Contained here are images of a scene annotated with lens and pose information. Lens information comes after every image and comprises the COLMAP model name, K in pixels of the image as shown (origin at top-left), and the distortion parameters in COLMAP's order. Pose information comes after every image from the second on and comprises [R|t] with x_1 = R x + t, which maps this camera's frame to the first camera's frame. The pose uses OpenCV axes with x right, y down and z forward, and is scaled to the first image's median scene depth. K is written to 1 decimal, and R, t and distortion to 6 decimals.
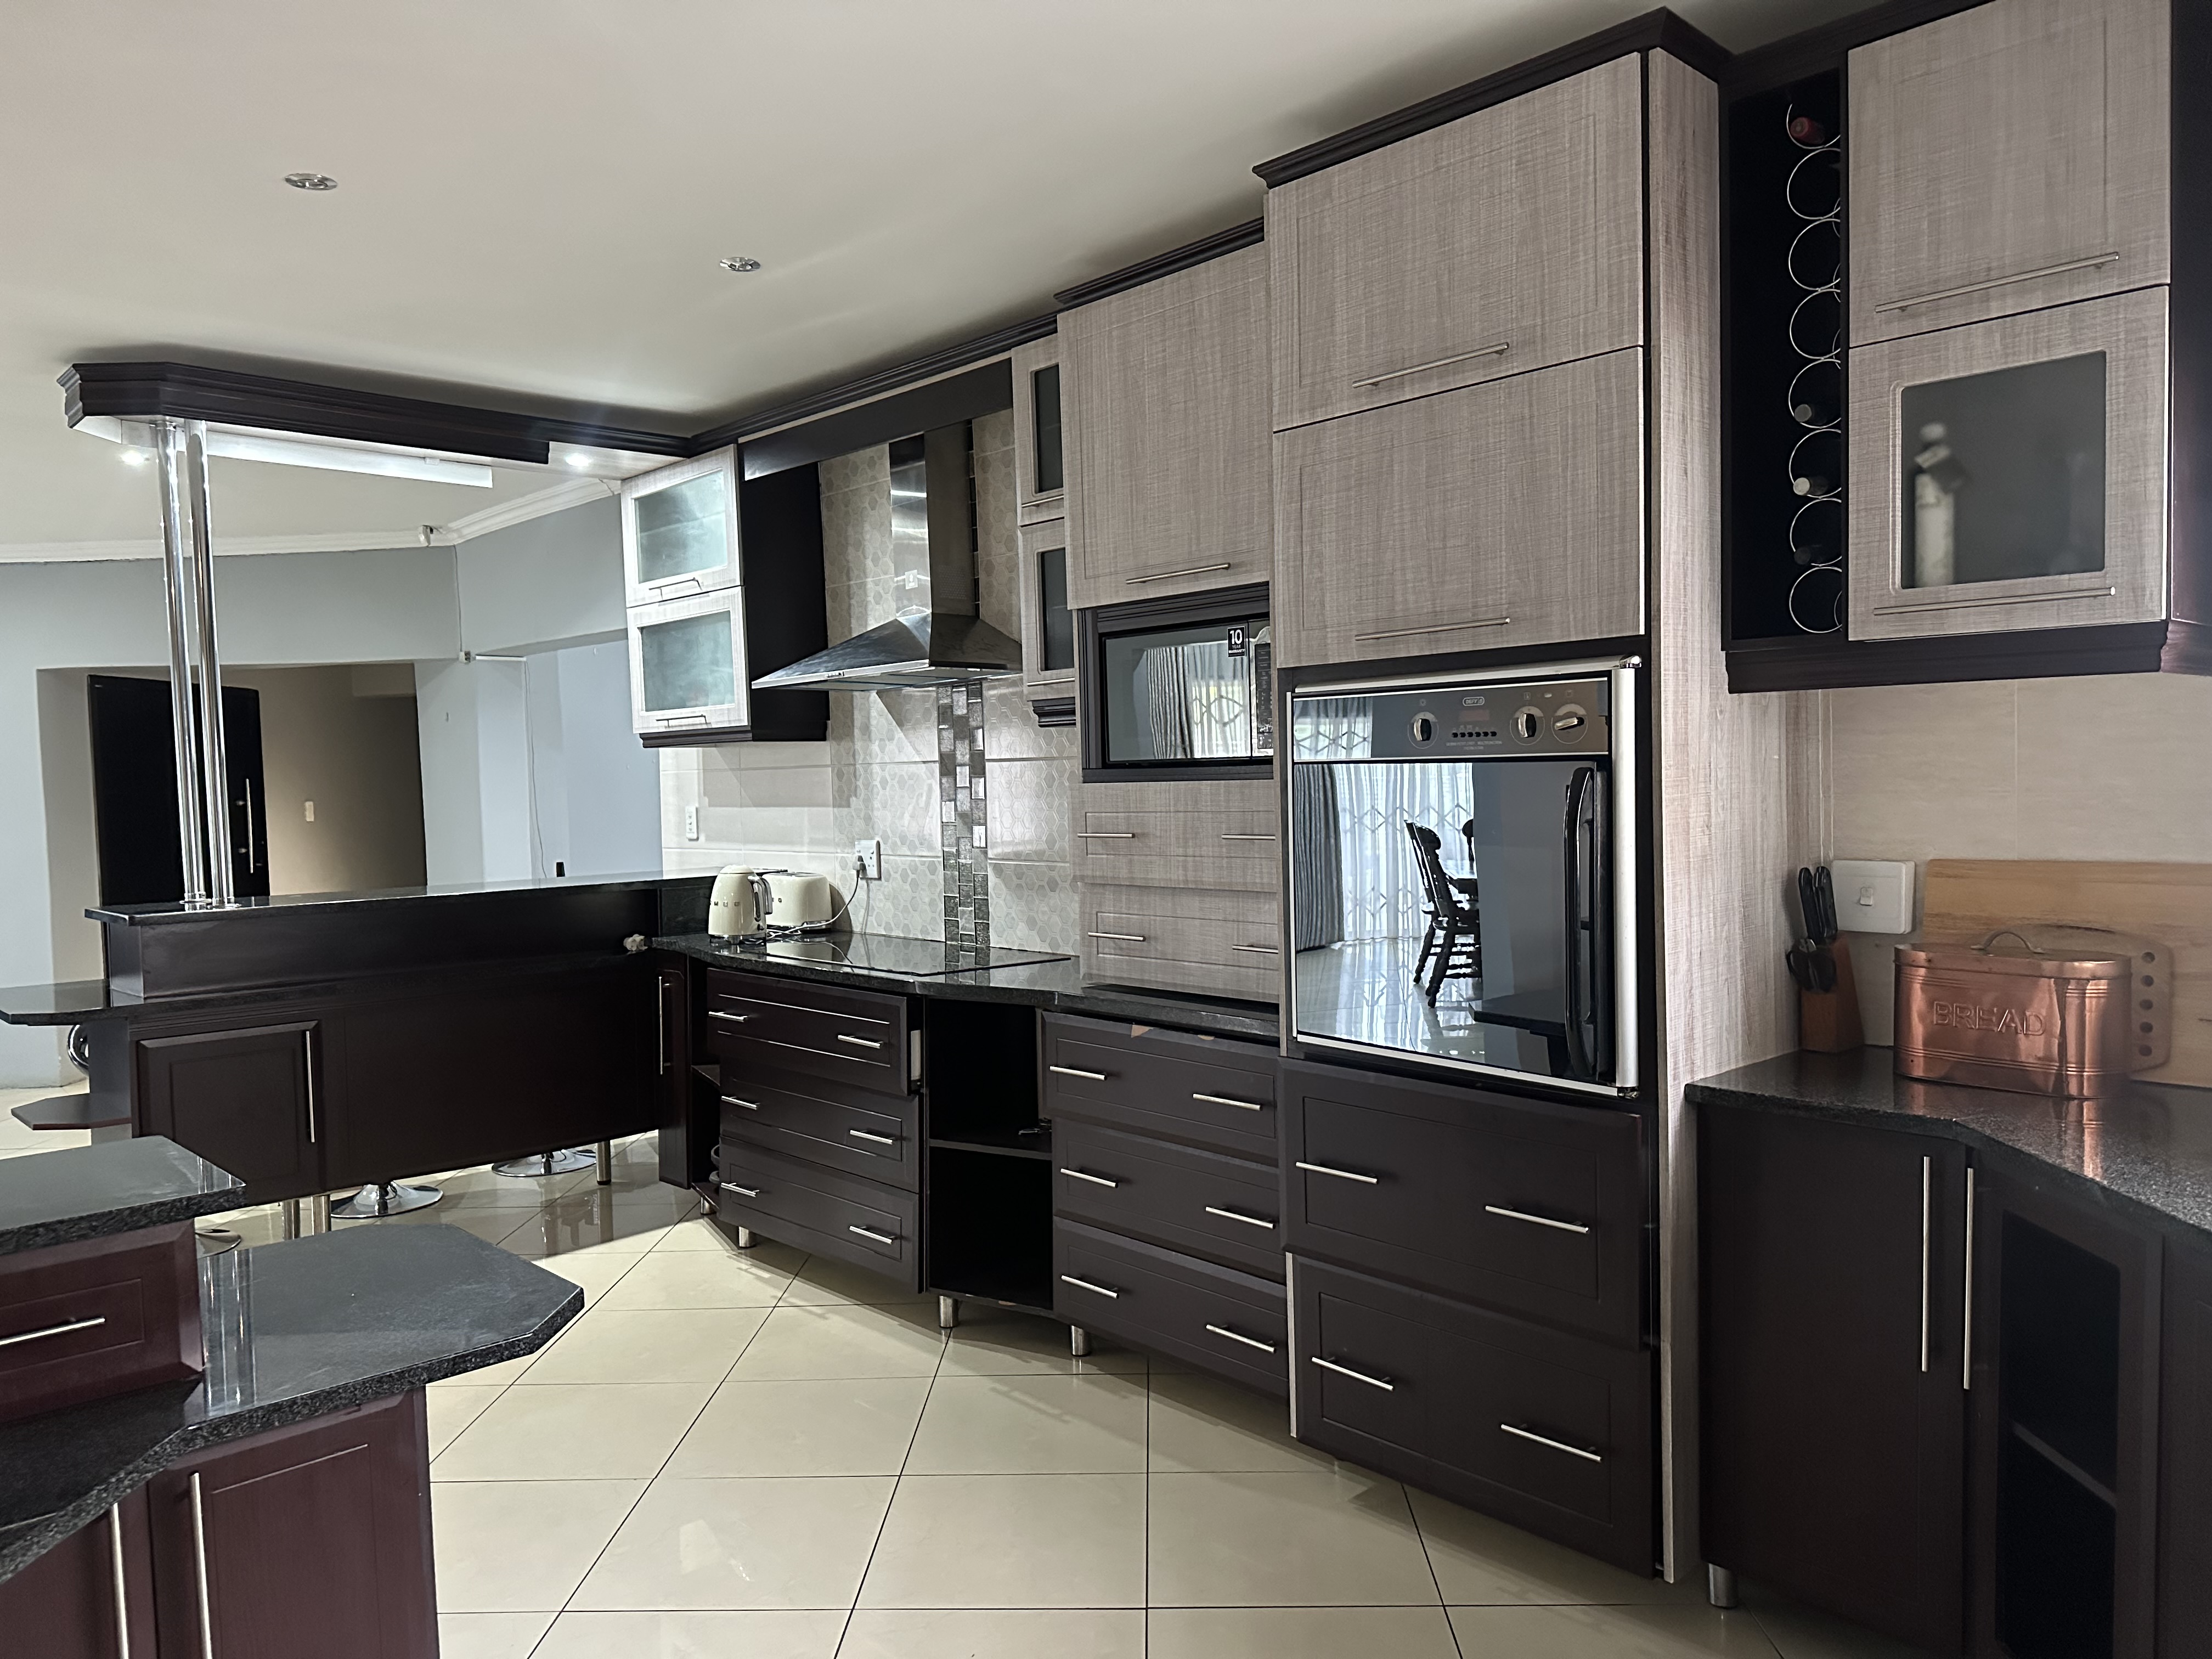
lens RADIAL K [[1530.9, 0, 1136.9], [0, 1530.9, 860.3], [0, 0, 1]] dist [0.083265, -0.134609]
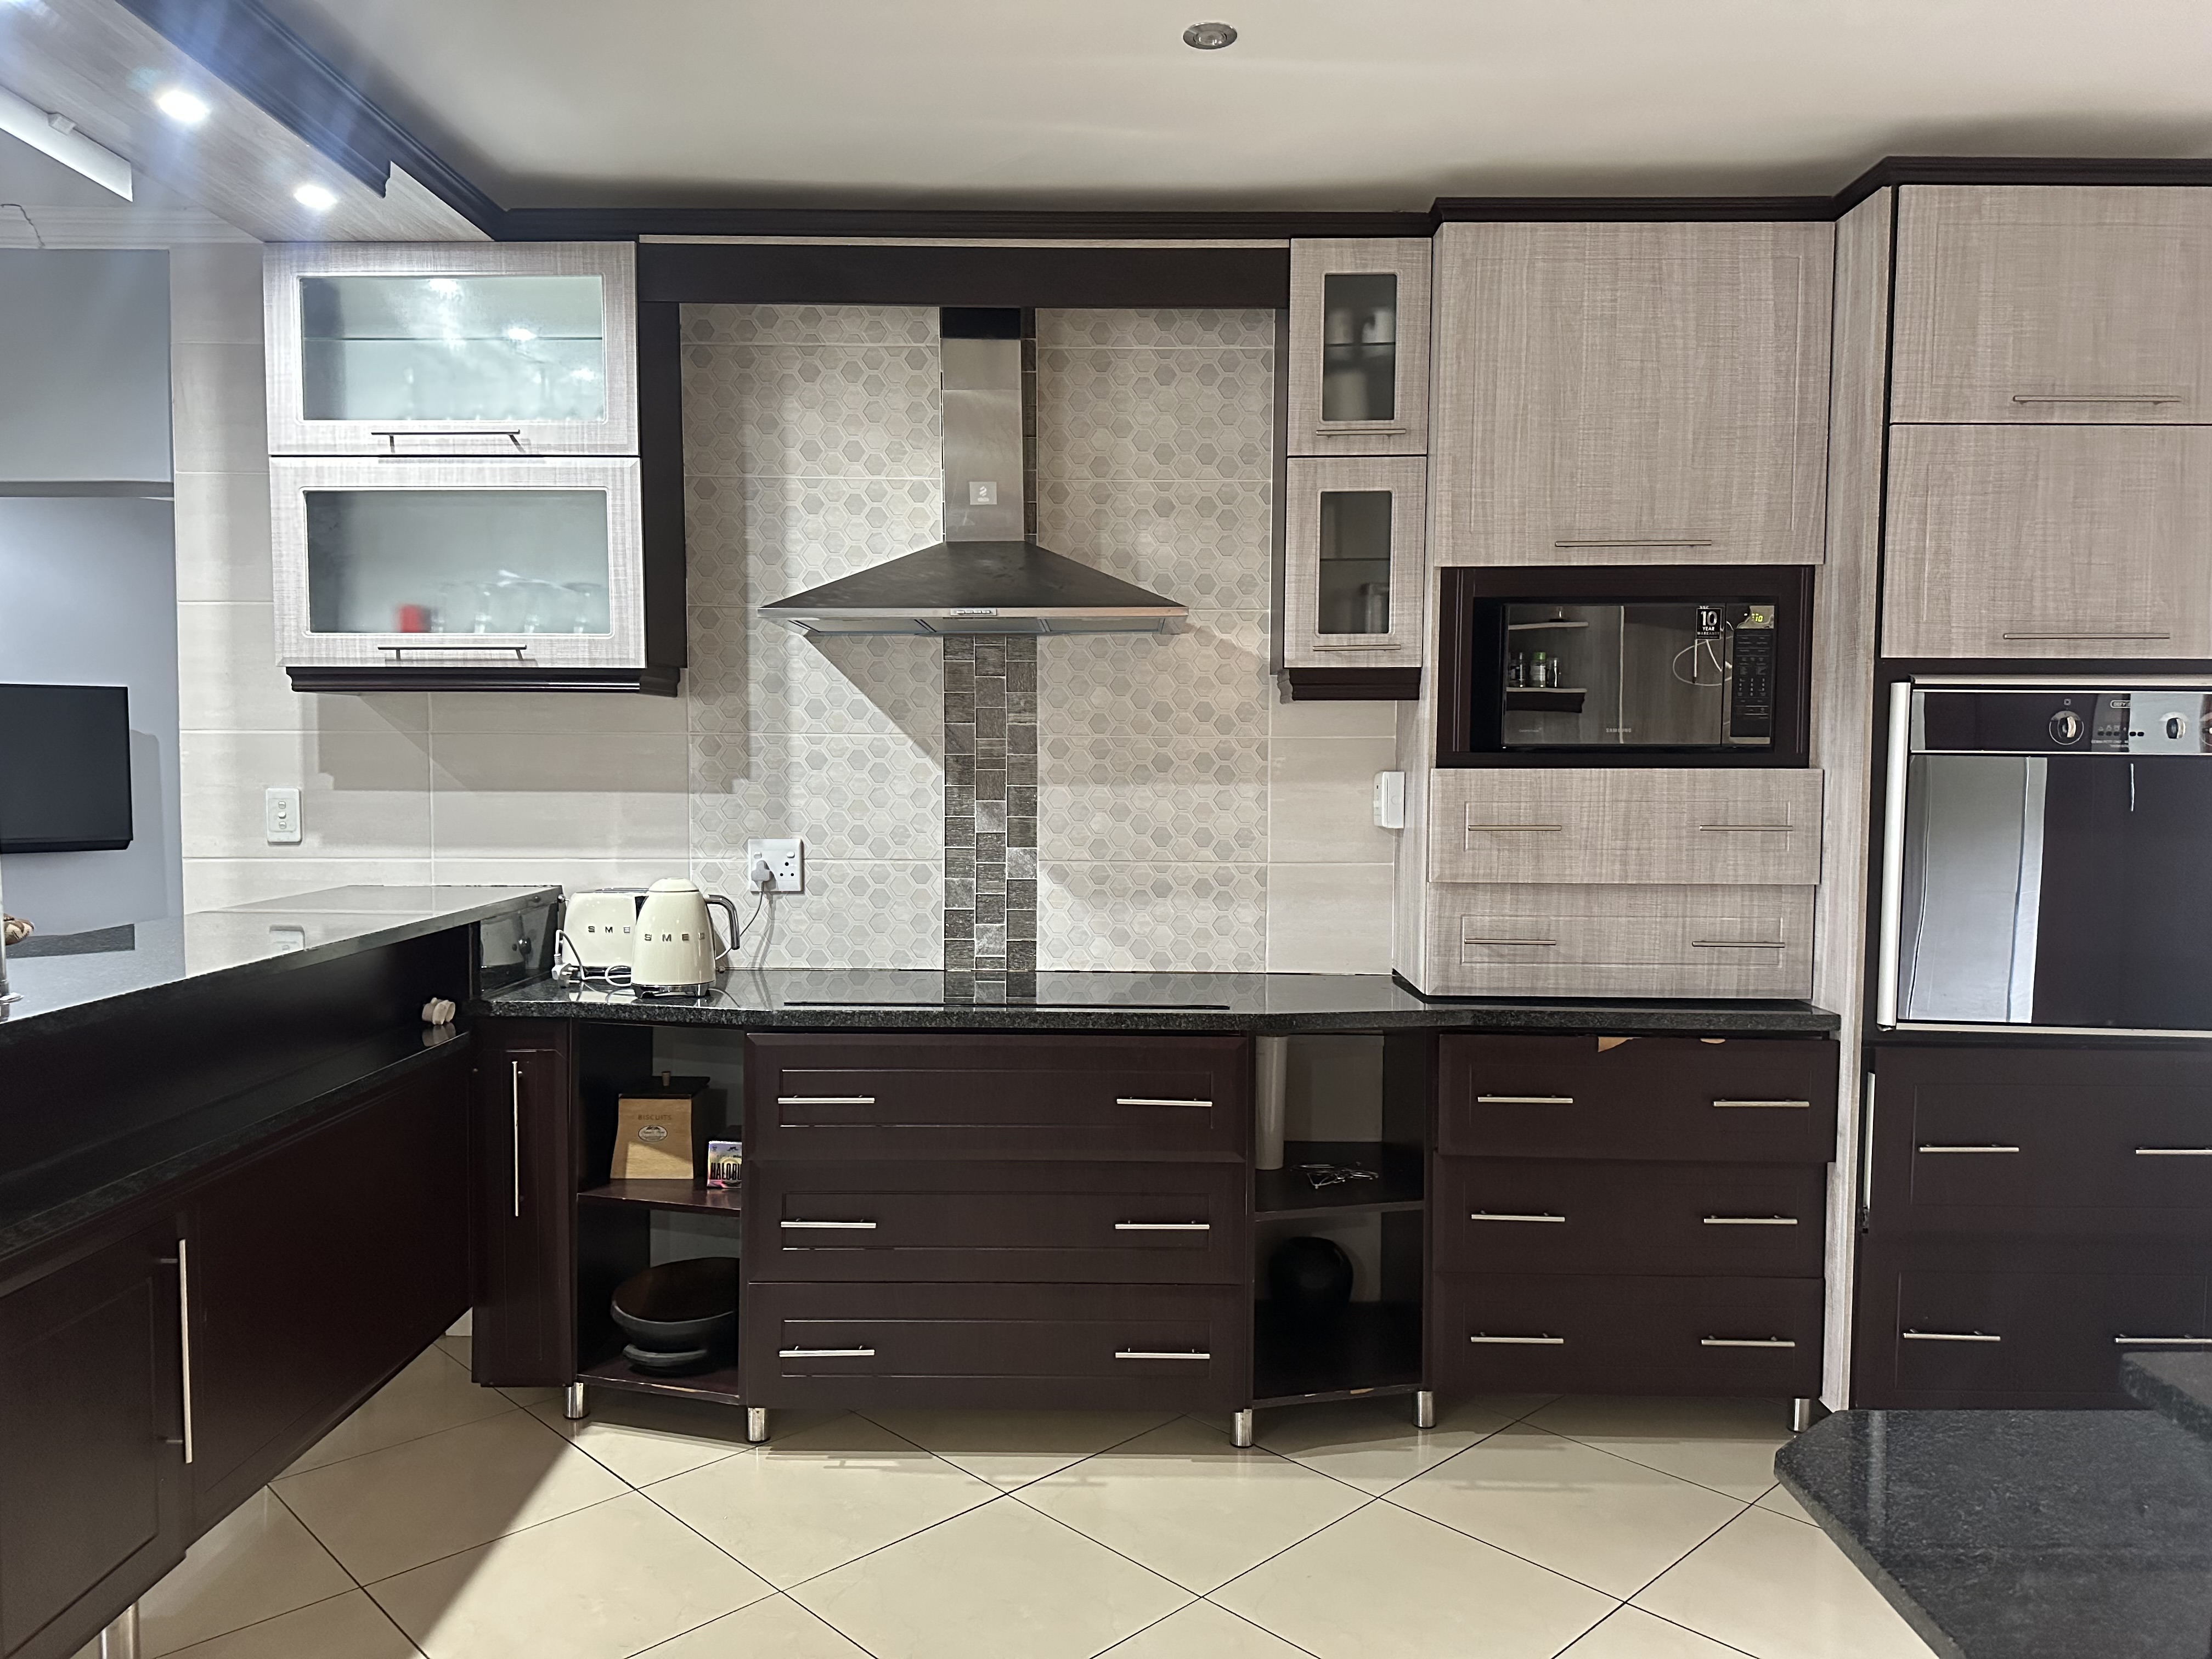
lens RADIAL K [[1530.9, 0, 1136.9], [0, 1530.9, 860.3], [0, 0, 1]] dist [0.083265, -0.134609]
pose [[0.702258, -0.021336, 0.711602, -0.734525], [0.018952, 0.999757, 0.011274, -0.010414], [-0.711670, 0.005569, 0.702492, 0.481049]]
